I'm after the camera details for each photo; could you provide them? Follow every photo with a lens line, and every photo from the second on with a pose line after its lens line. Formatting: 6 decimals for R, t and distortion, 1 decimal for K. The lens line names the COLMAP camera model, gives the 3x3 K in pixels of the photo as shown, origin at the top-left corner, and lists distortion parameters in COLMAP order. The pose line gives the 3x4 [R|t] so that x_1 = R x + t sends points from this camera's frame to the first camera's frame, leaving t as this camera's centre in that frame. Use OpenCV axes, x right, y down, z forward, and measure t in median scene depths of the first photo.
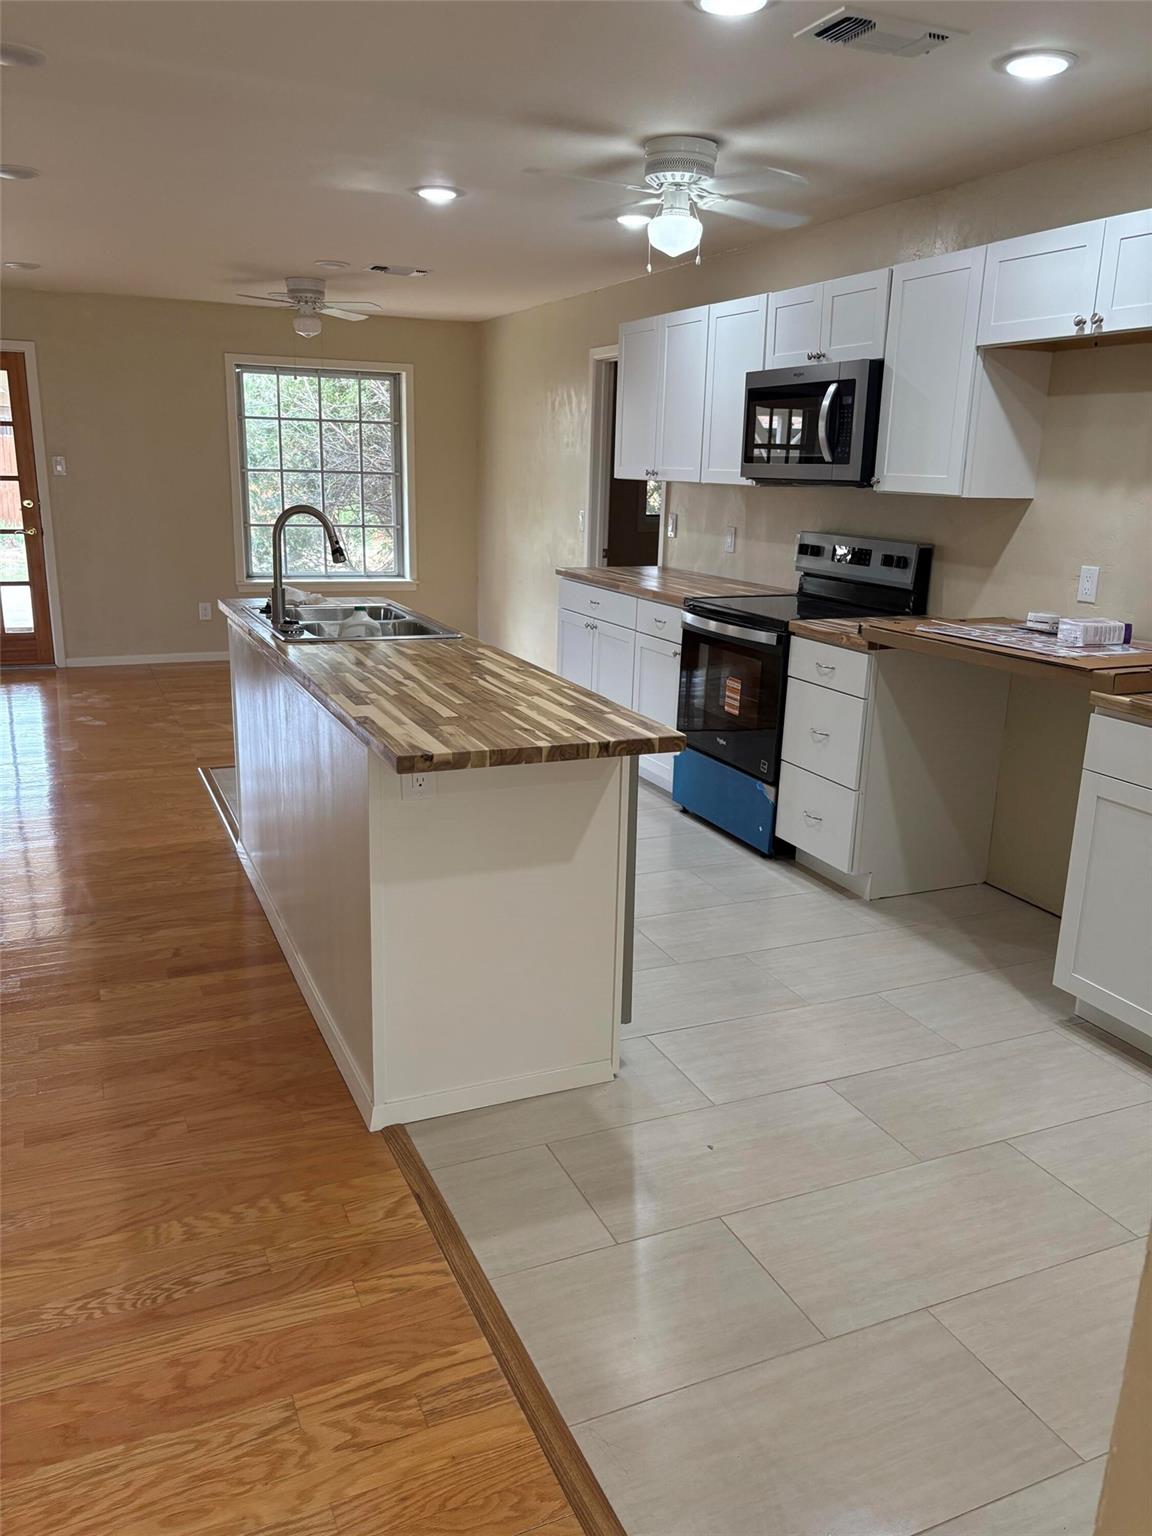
lens RADIAL K [[1161.9, 0, 574.8], [0, 1161.9, 766.5], [0, 0, 1]] dist [0.026893, -0.011266]
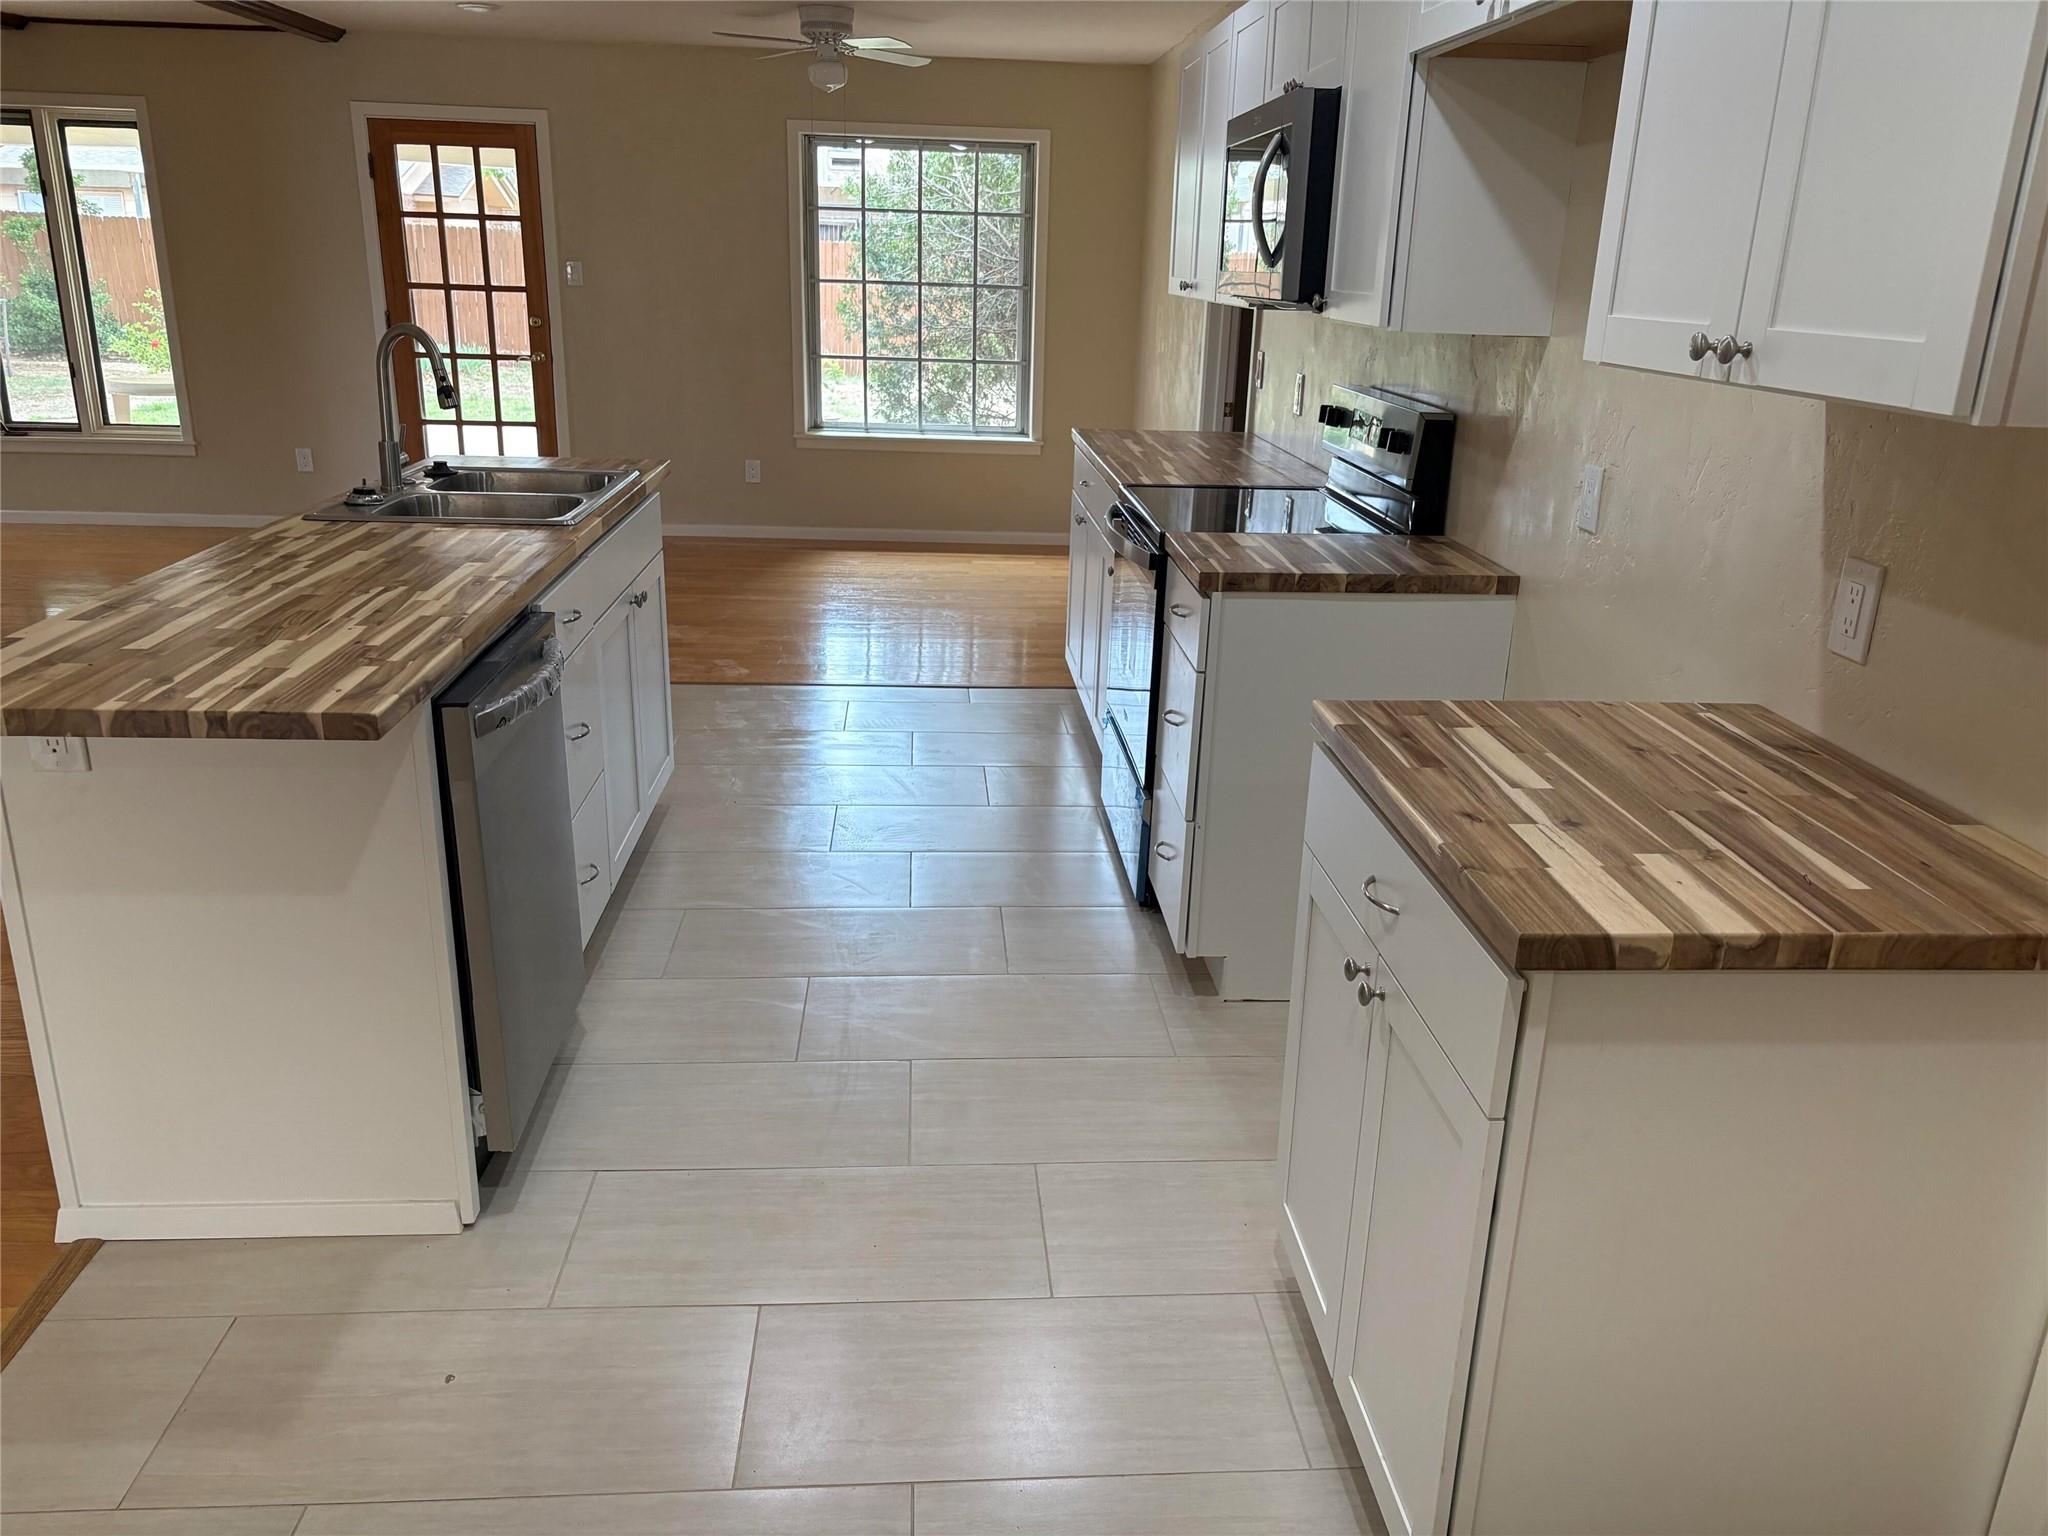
lens RADIAL K [[1549.2, 0, 1027.1], [0, 1549.2, 773.6], [0, 0, 1]] dist [0.026893, -0.011266]
pose [[0.943045, 0.108499, -0.314474, 0.202797], [-0.091567, 0.993463, 0.068171, -0.024715], [0.319815, -0.035493, 0.946815, 0.104478]]
